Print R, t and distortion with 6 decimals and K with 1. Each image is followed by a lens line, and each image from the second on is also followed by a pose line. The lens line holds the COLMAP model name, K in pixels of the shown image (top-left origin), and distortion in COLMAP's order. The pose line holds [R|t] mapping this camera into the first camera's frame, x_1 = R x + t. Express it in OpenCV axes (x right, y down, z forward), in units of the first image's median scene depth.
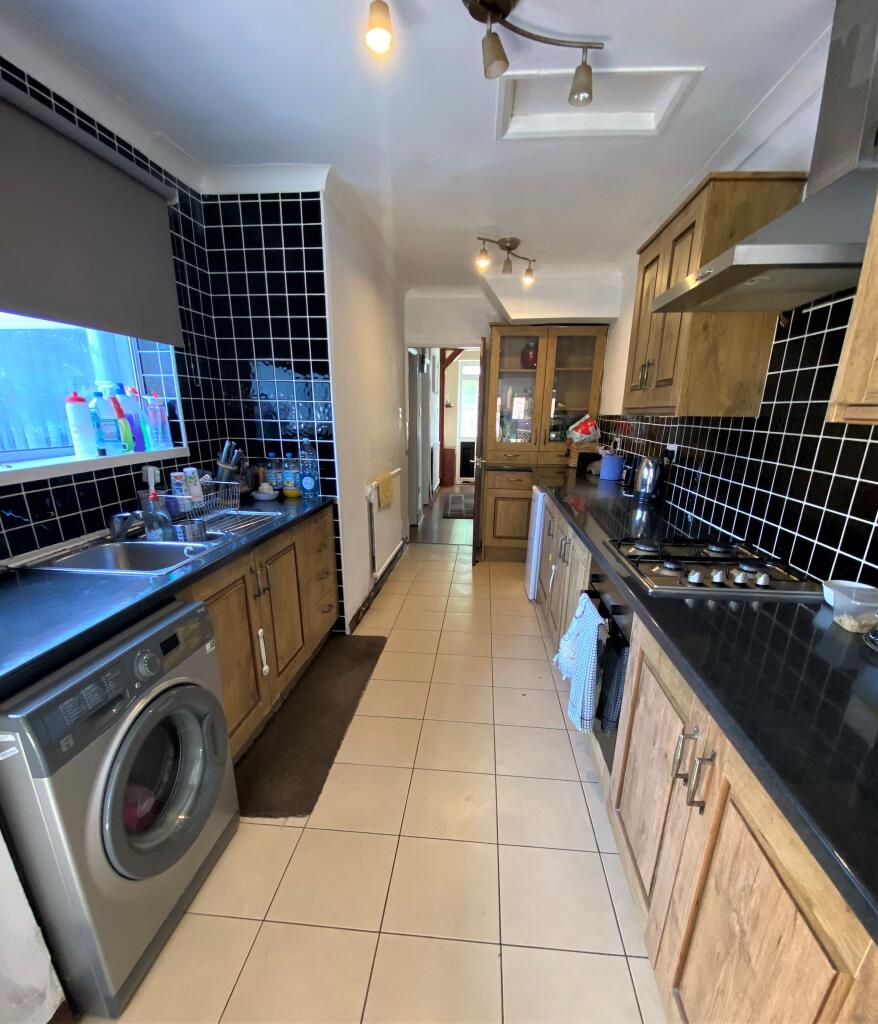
lens RADIAL K [[486.5, 0, 446.4], [0, 486.5, 583.6], [0, 0, 1]] dist [0.000520, -0.007602]
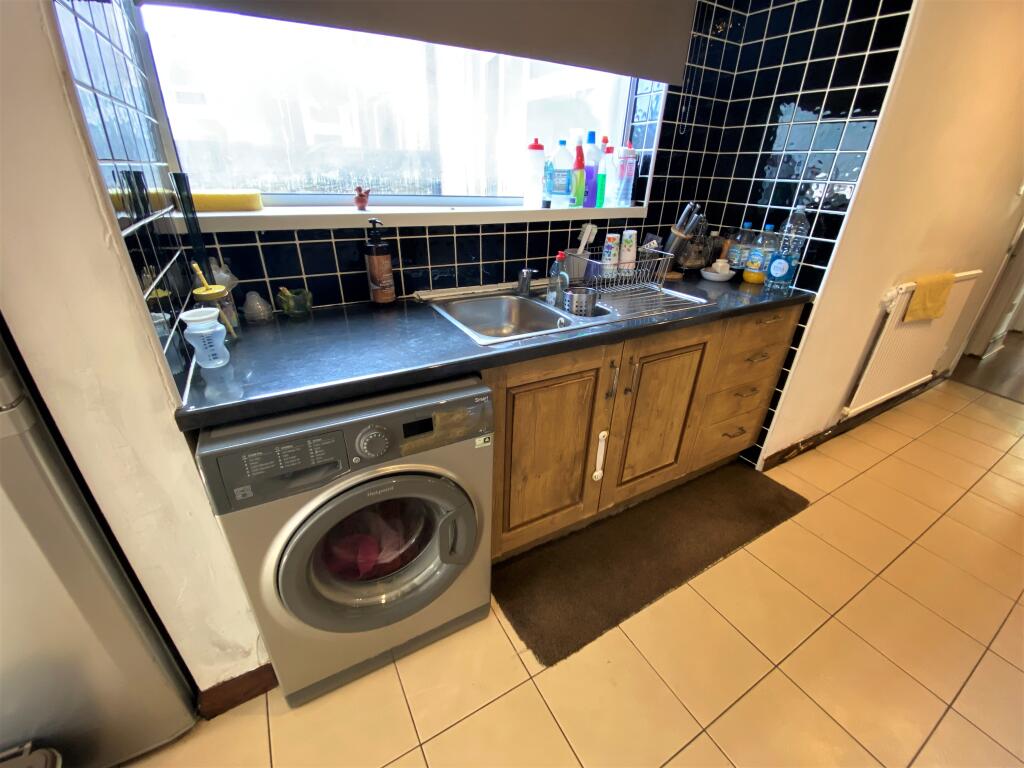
lens RADIAL K [[429.4, 0, 518.2], [0, 429.4, 387.2], [0, 0, 1]] dist [0.005994, -0.002946]
pose [[0.579580, 0.365164, -0.728521, 0.034342], [-0.287795, 0.928097, 0.236242, -0.087475], [0.762405, 0.072744, 0.642999, 0.318498]]
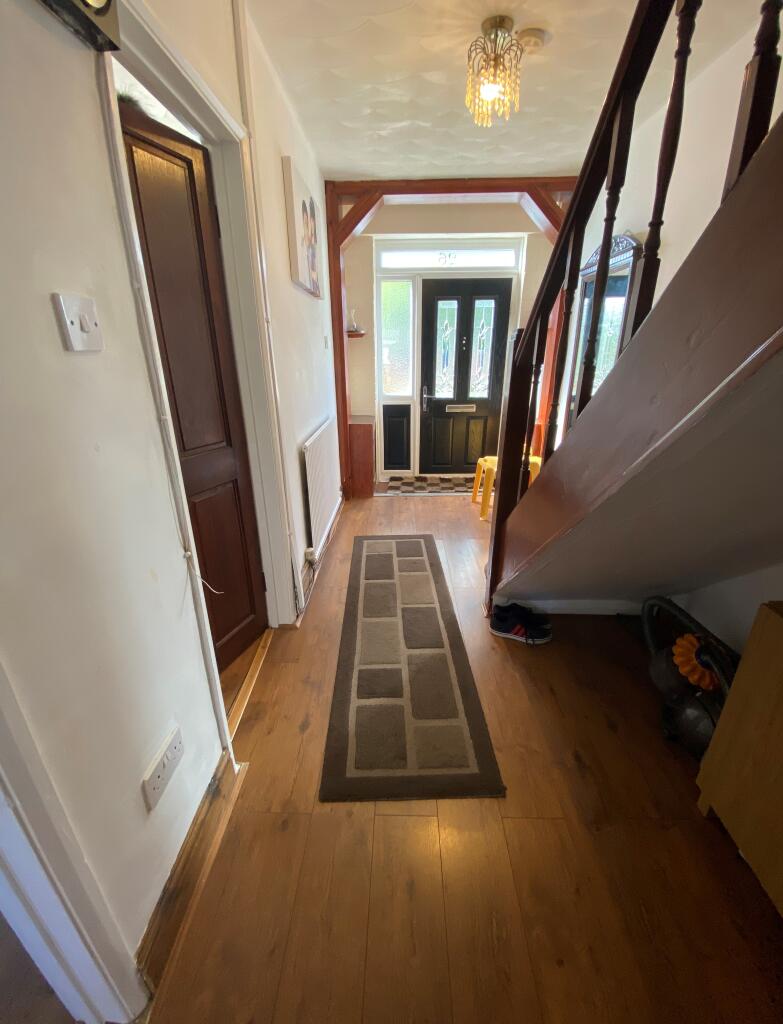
lens RADIAL K [[422.7, 0, 396.4], [0, 422.7, 510.0], [0, 0, 1]] dist [-0.001759, -0.000032]
pose [[0.997430, -0.045602, 0.055256, 0.045573], [0.043450, 0.998272, 0.039551, -0.652952], [-0.056964, -0.037049, 0.997689, 1.807717]]
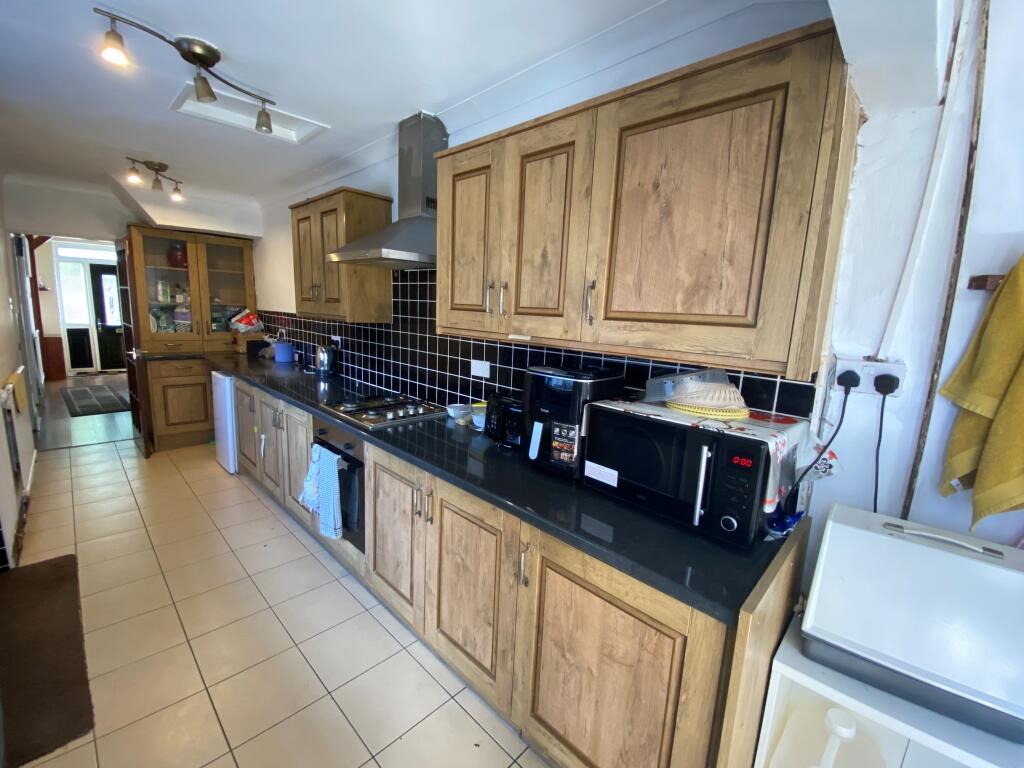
lens RADIAL K [[429.4, 0, 506.4], [0, 429.4, 382.7], [0, 0, 1]] dist [0.005994, -0.002946]
pose [[0.634773, -0.113474, 0.764321, -0.232954], [0.219690, 0.974840, -0.037726, 0.012331], [-0.740810, 0.191861, 0.643731, -0.200743]]
